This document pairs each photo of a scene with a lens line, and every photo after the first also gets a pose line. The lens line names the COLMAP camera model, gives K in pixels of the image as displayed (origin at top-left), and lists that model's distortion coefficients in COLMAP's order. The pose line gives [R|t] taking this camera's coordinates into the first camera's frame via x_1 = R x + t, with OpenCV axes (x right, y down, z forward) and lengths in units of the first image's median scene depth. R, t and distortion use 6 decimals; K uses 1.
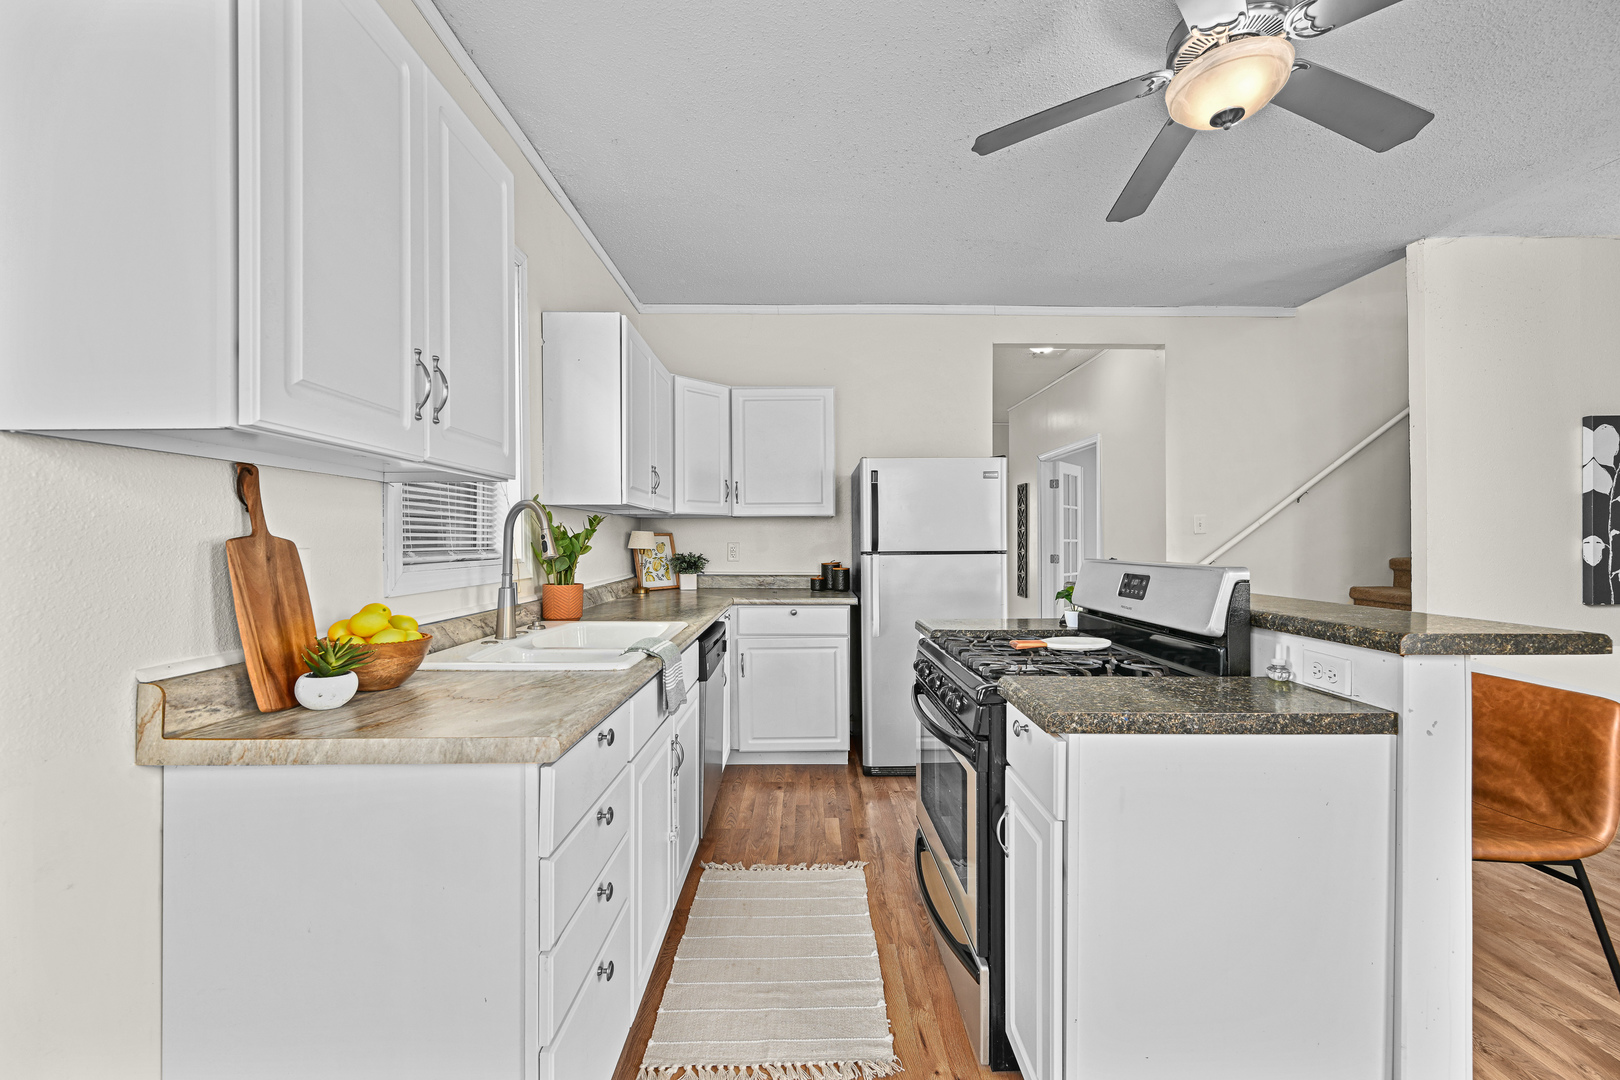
lens RADIAL K [[640.1, 0, 819.4], [0, 640.1, 540.0], [0, 0, 1]] dist [0.000801, -0.000022]
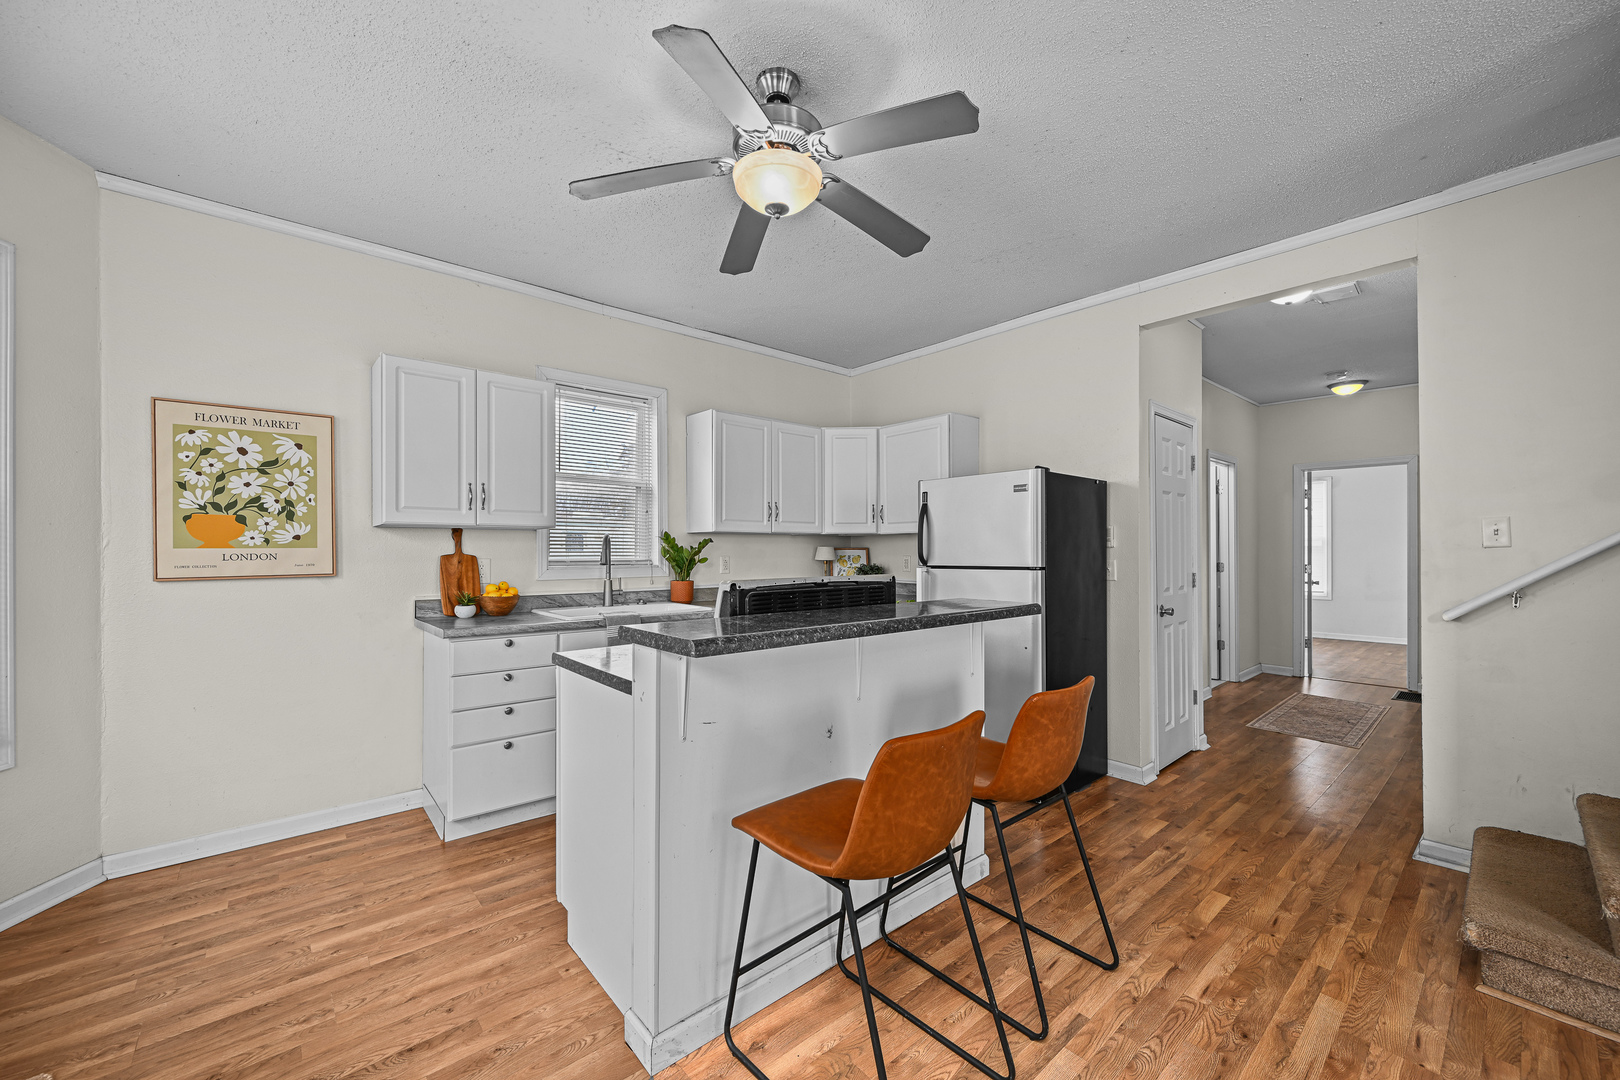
lens RADIAL K [[640.1, 0, 815.4], [0, 640.1, 546.5], [0, 0, 1]] dist [0.000801, -0.000022]
pose [[0.636970, -0.002422, -0.770884, 1.932421], [0.000119, 0.999995, -0.003043, -0.026079], [0.770888, 0.001847, 0.636968, 0.358617]]
